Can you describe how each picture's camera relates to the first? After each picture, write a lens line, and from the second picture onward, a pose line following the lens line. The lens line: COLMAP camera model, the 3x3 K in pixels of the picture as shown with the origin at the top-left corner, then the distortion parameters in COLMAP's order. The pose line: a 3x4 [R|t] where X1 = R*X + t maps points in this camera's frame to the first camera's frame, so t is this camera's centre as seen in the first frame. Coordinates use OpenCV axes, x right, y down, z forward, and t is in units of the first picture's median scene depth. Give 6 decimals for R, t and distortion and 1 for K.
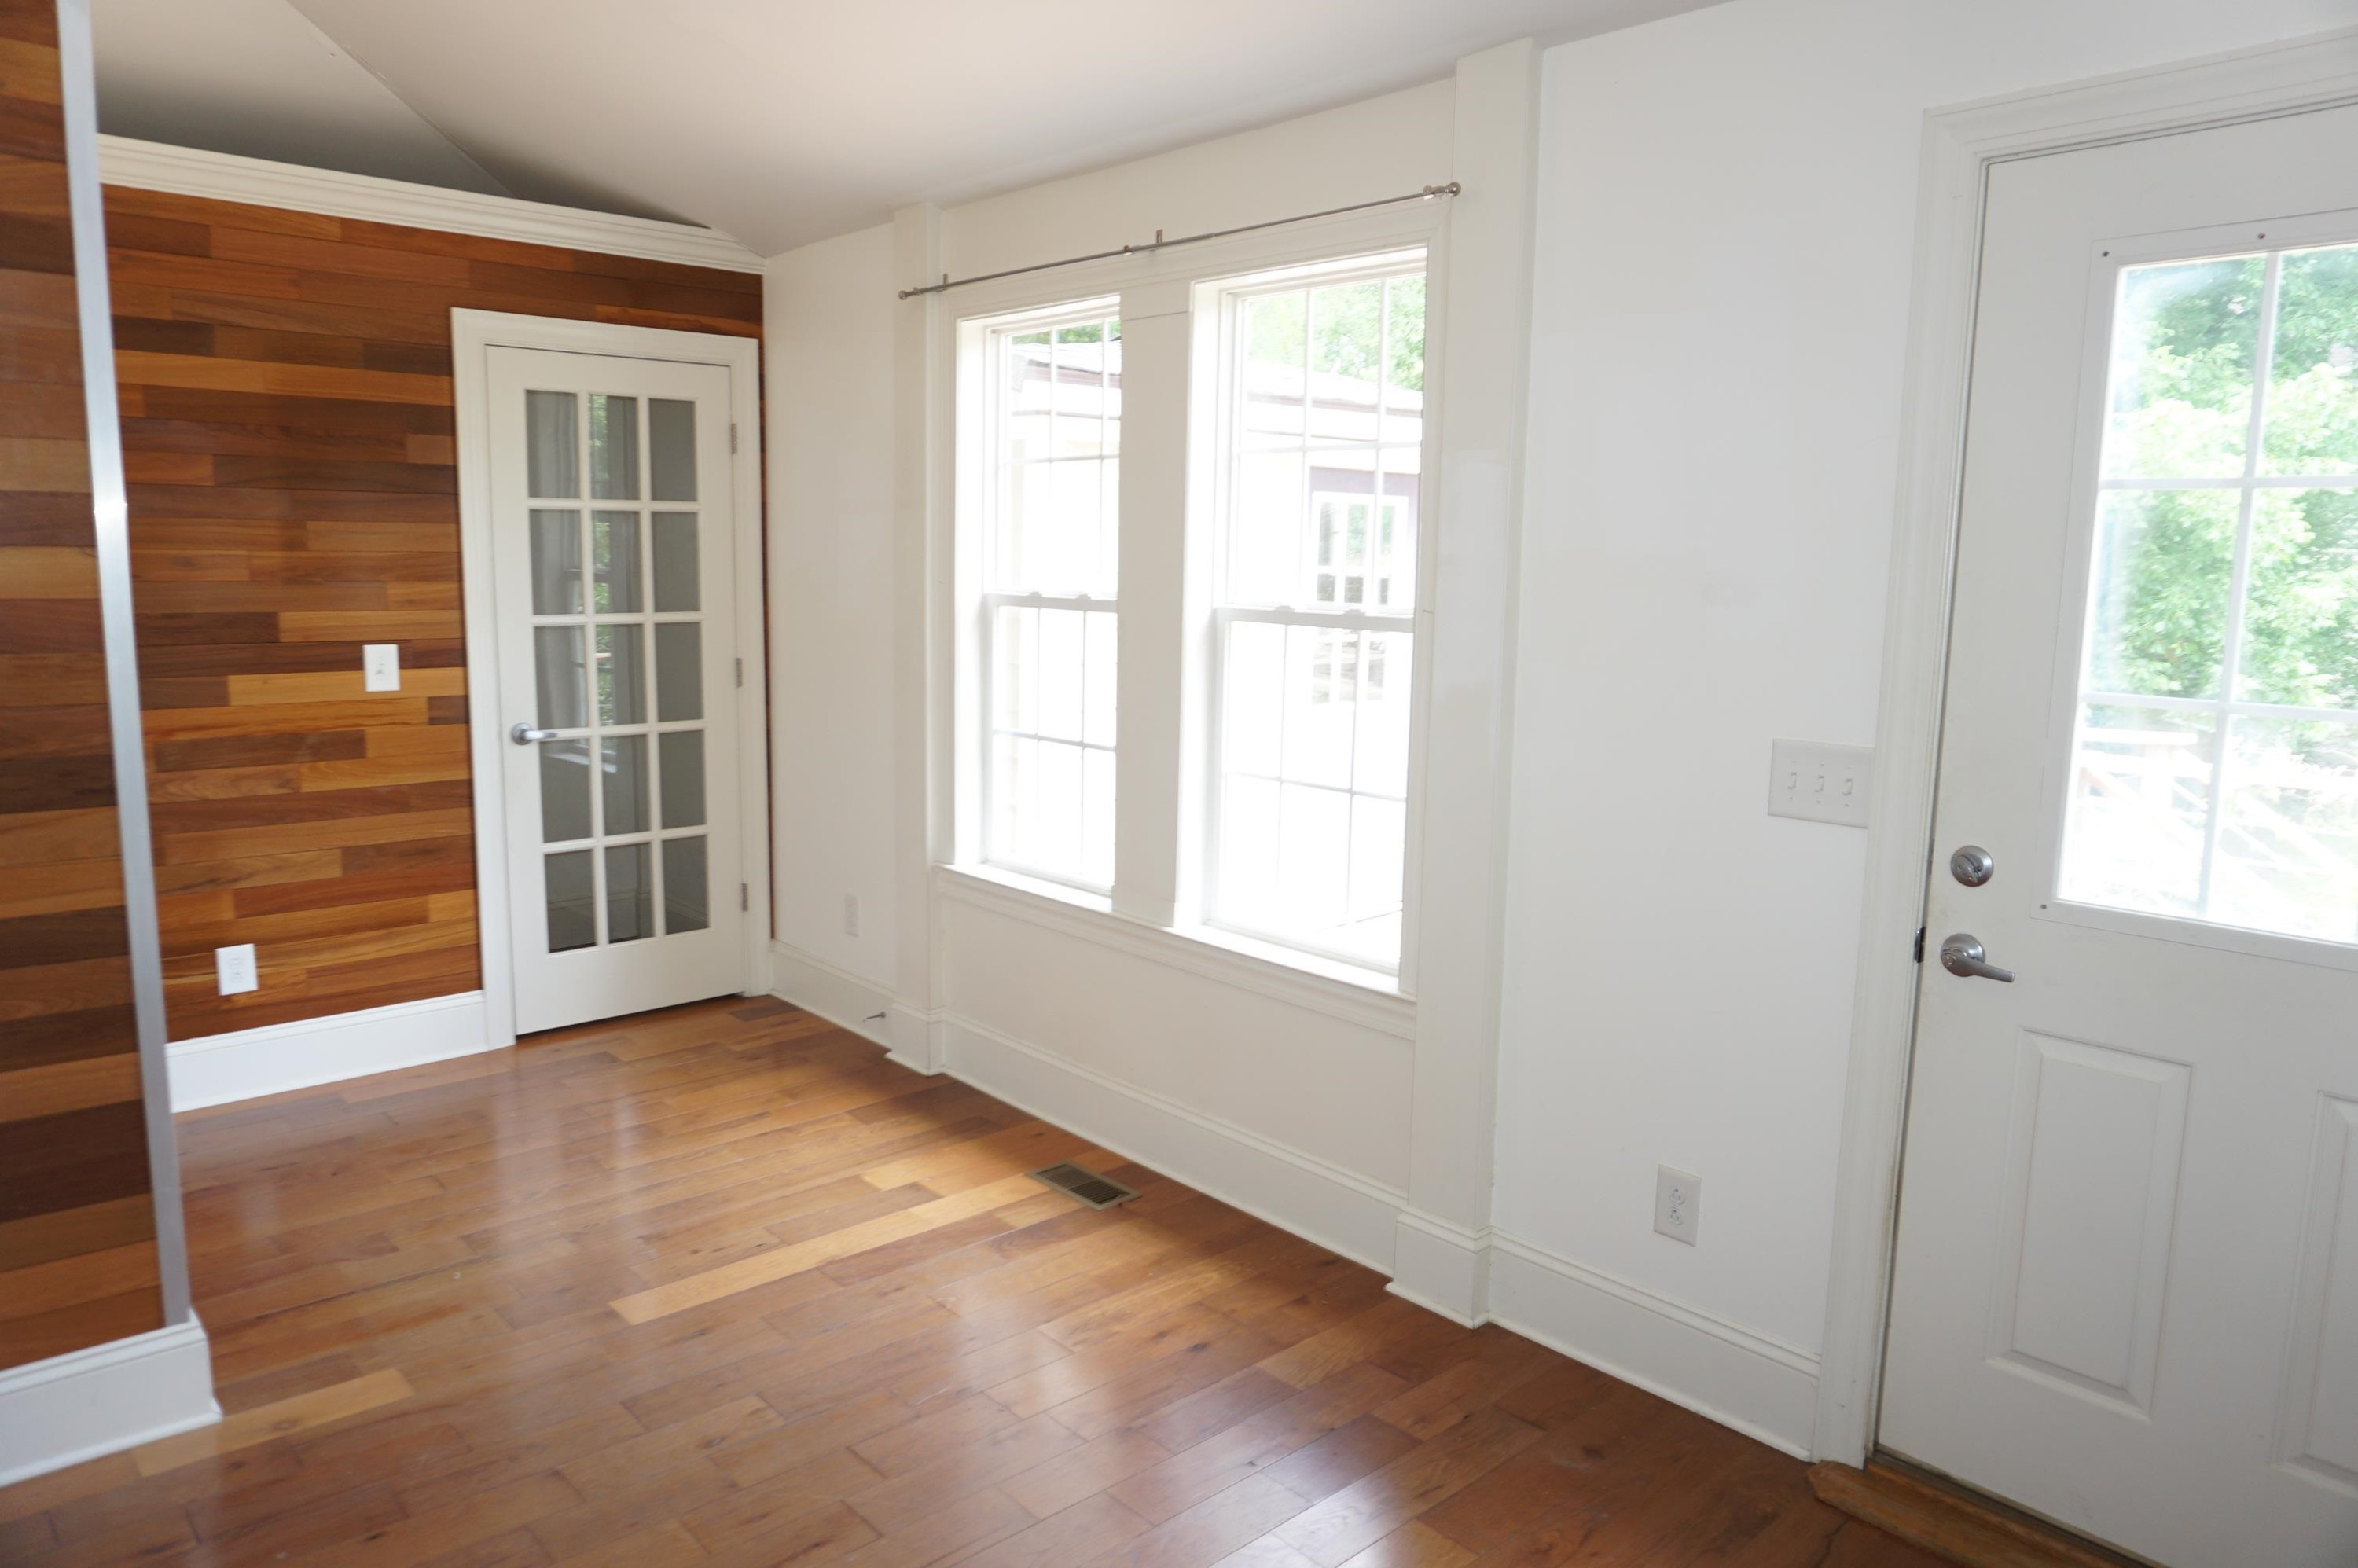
lens RADIAL K [[1560.0, 0, 1166.5], [0, 1560.0, 782.8], [0, 0, 1]] dist [-0.039945, 0.003188]
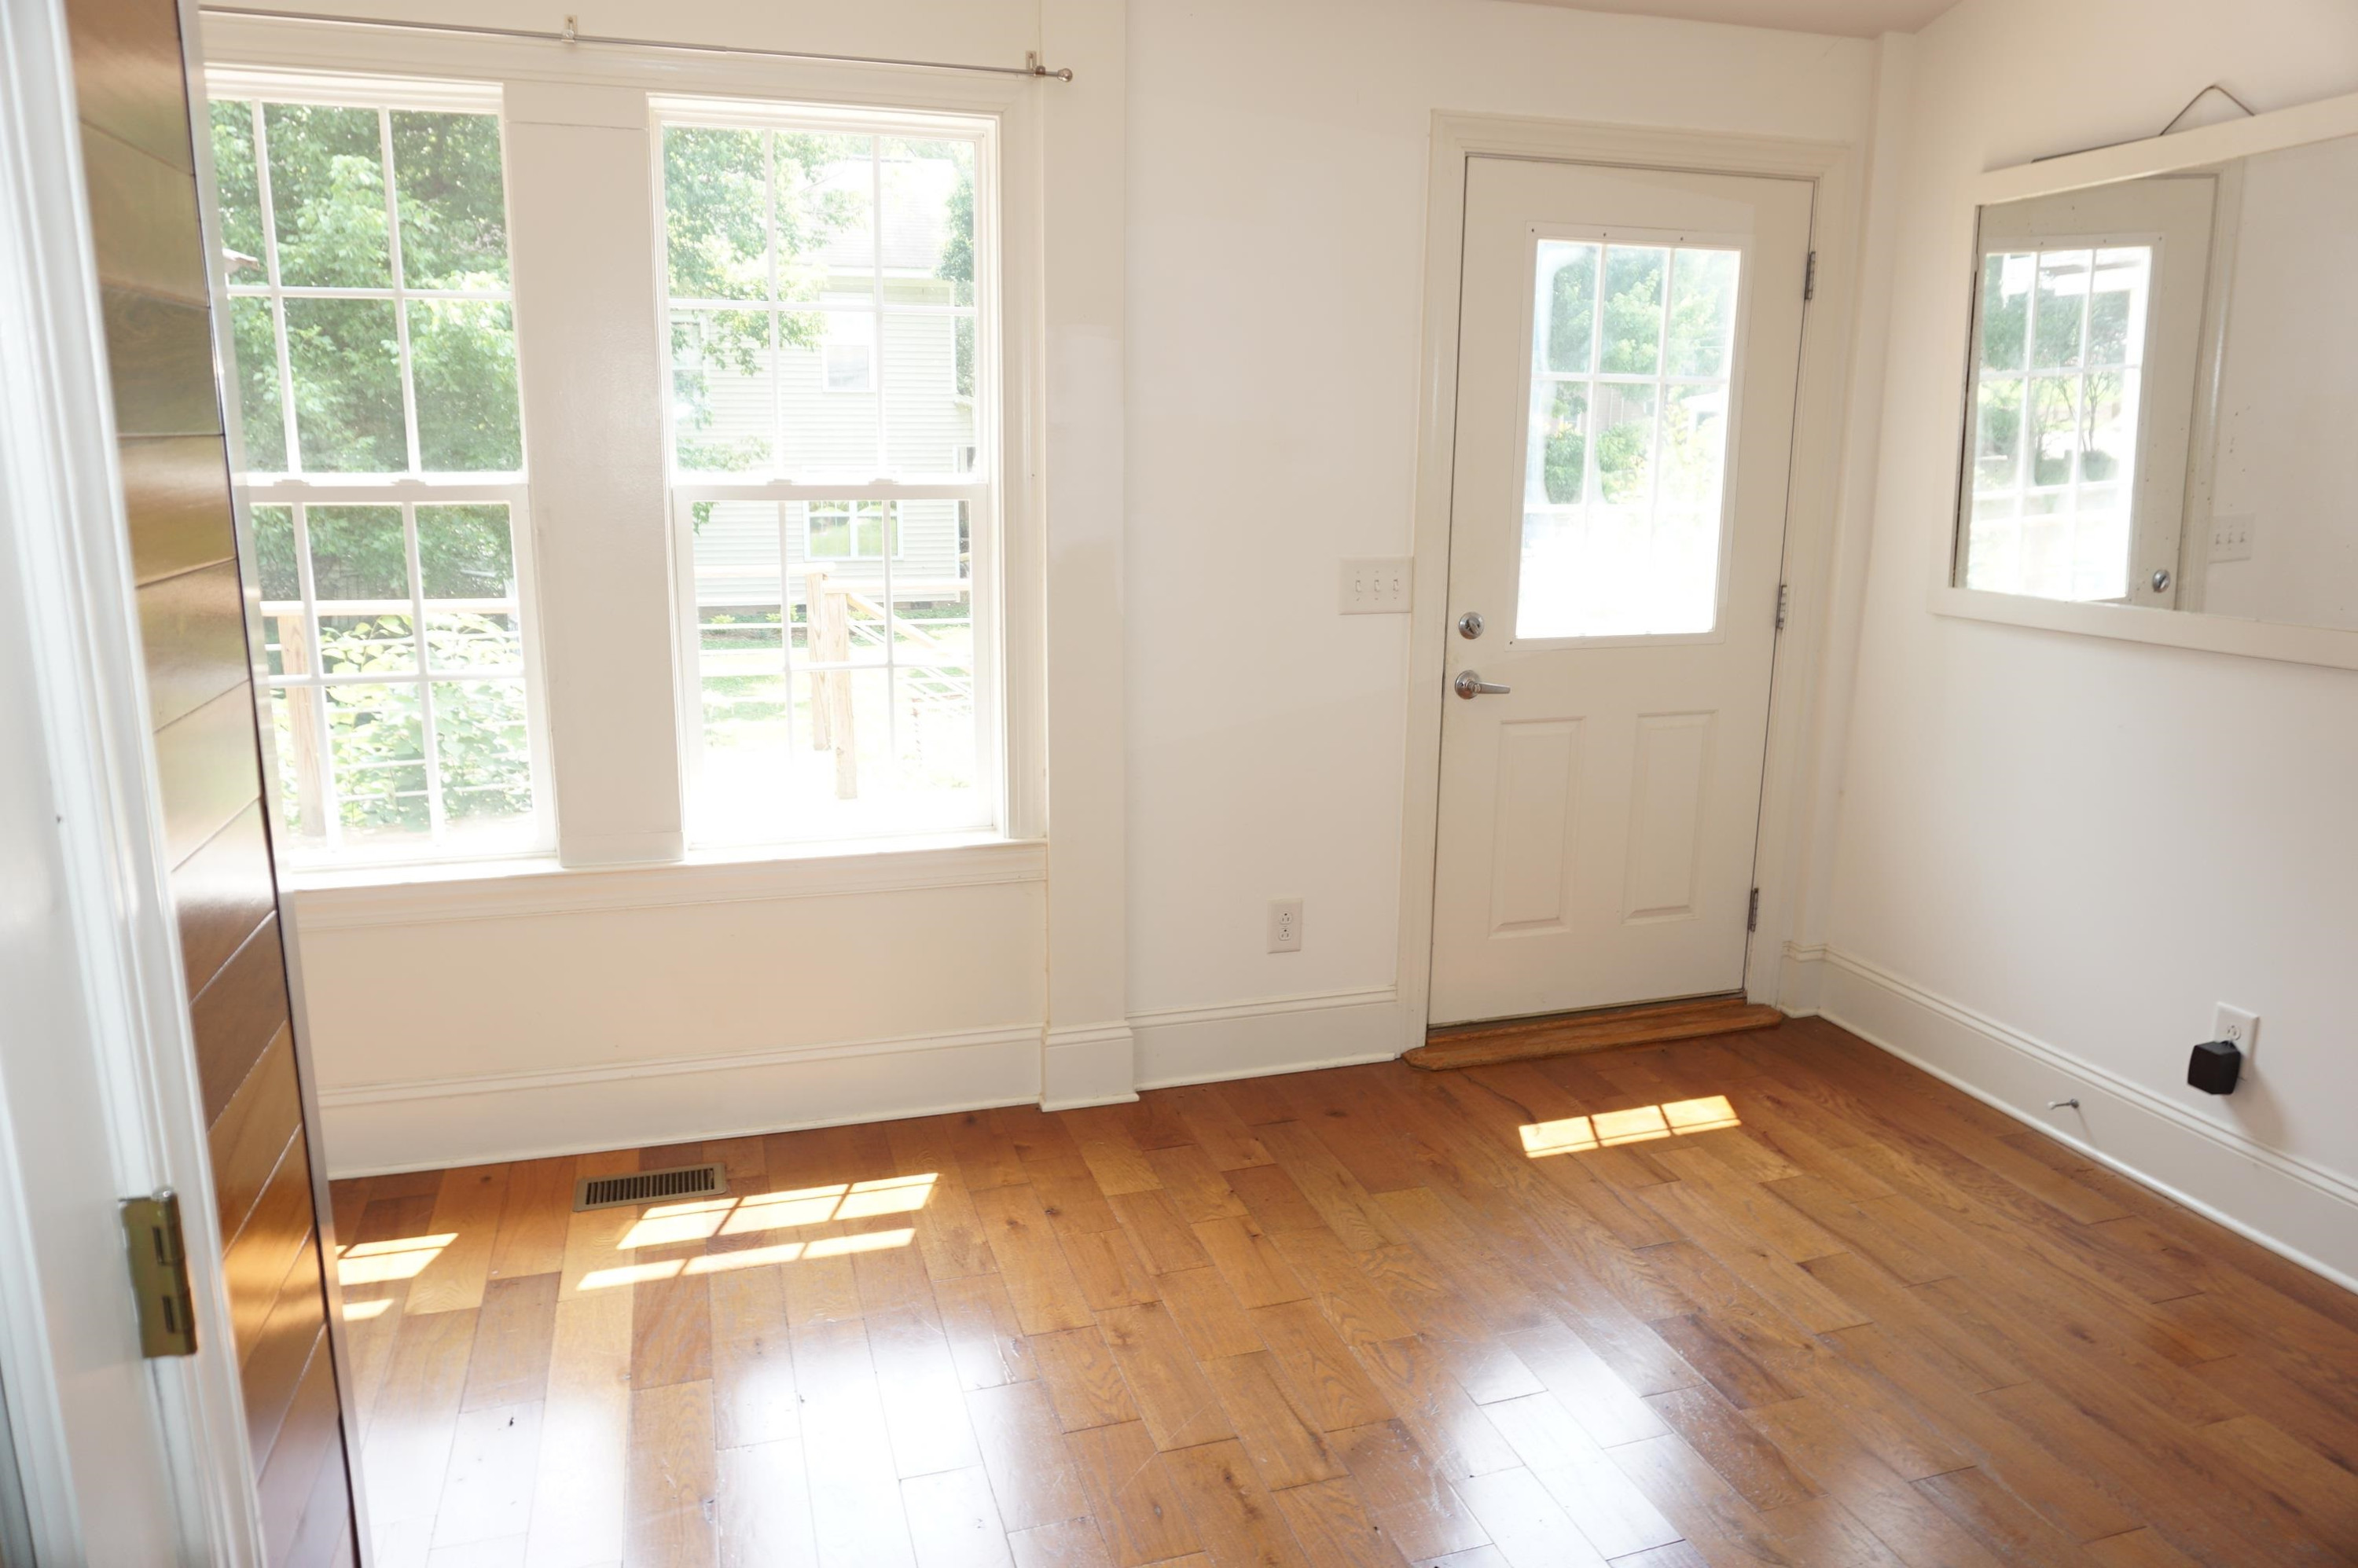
lens RADIAL K [[1568.3, 0, 1176.3], [0, 1568.3, 794.0], [0, 0, 1]] dist [-0.084893, 0.094075]
pose [[0.423137, -0.212112, 0.880888, -0.587801], [0.132203, 0.976261, 0.171573, -0.051289], [-0.896369, 0.043857, 0.441134, 0.344507]]
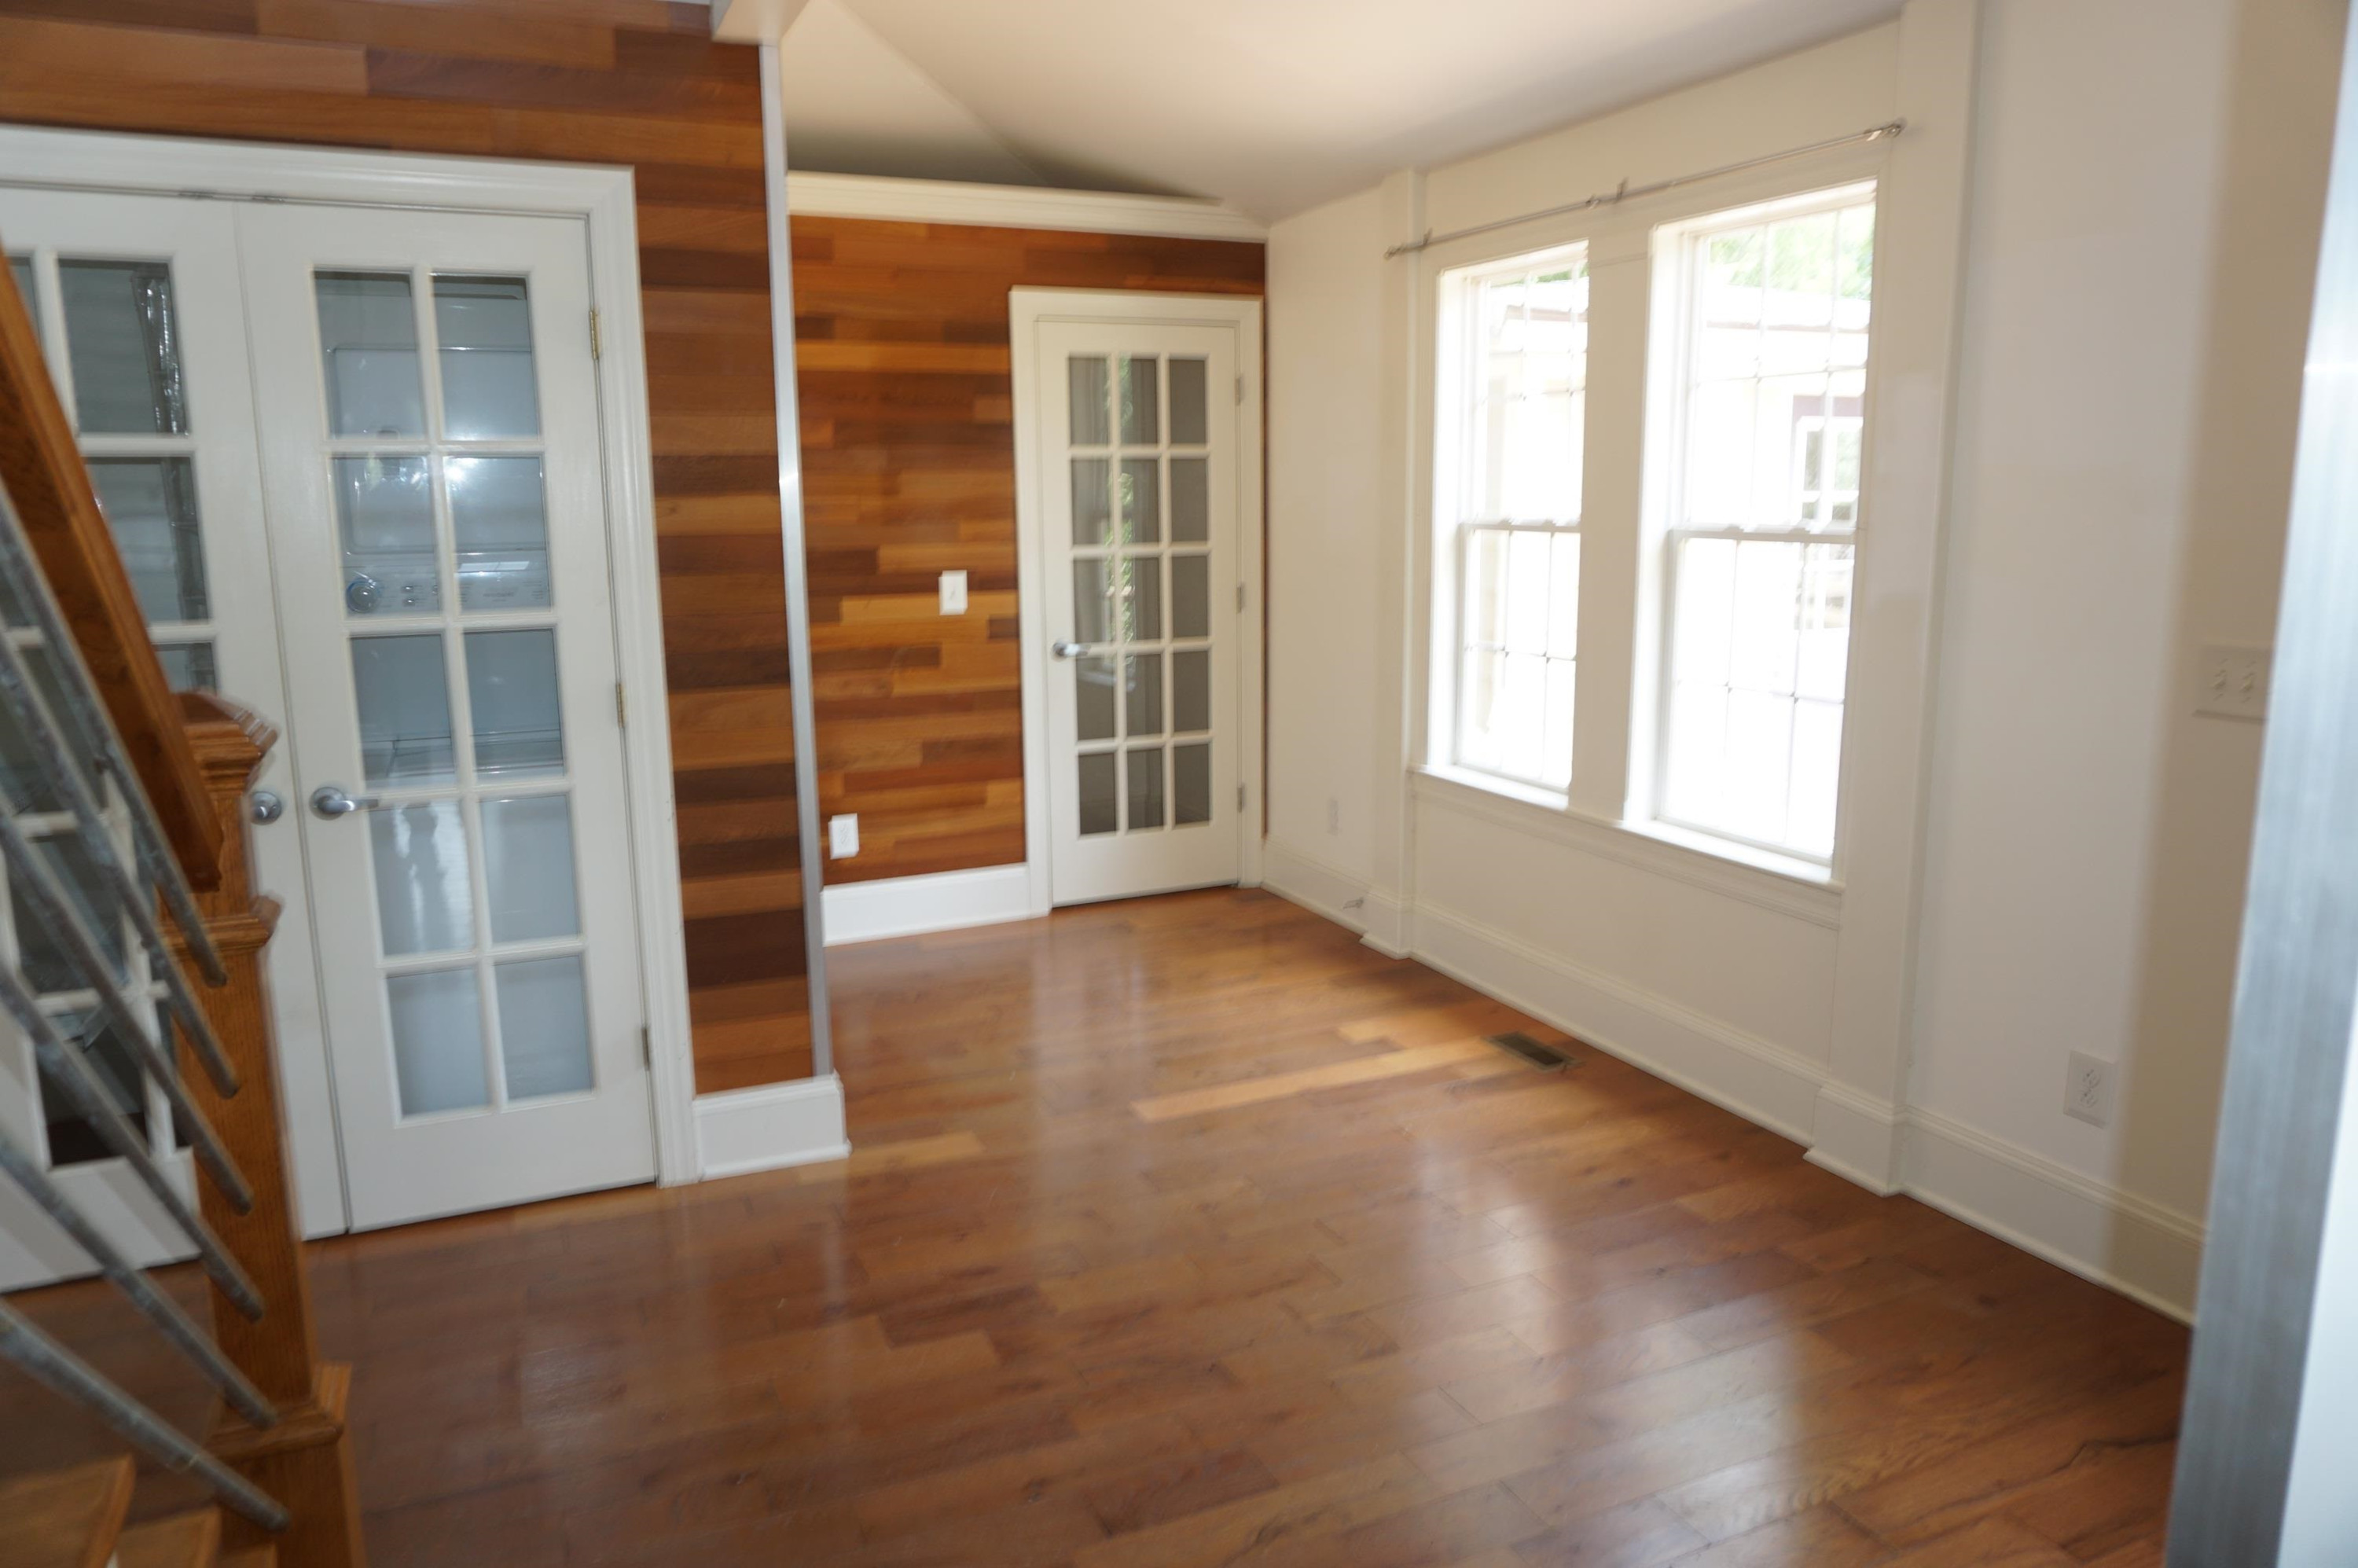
lens RADIAL K [[1560.0, 0, 1166.5], [0, 1560.0, 782.8], [0, 0, 1]] dist [-0.039945, 0.003188]
pose [[0.951487, 0.028688, -0.306350, 0.031094], [-0.017242, 0.999051, 0.040005, 0.024572], [0.307207, -0.032782, 0.951078, -0.124681]]
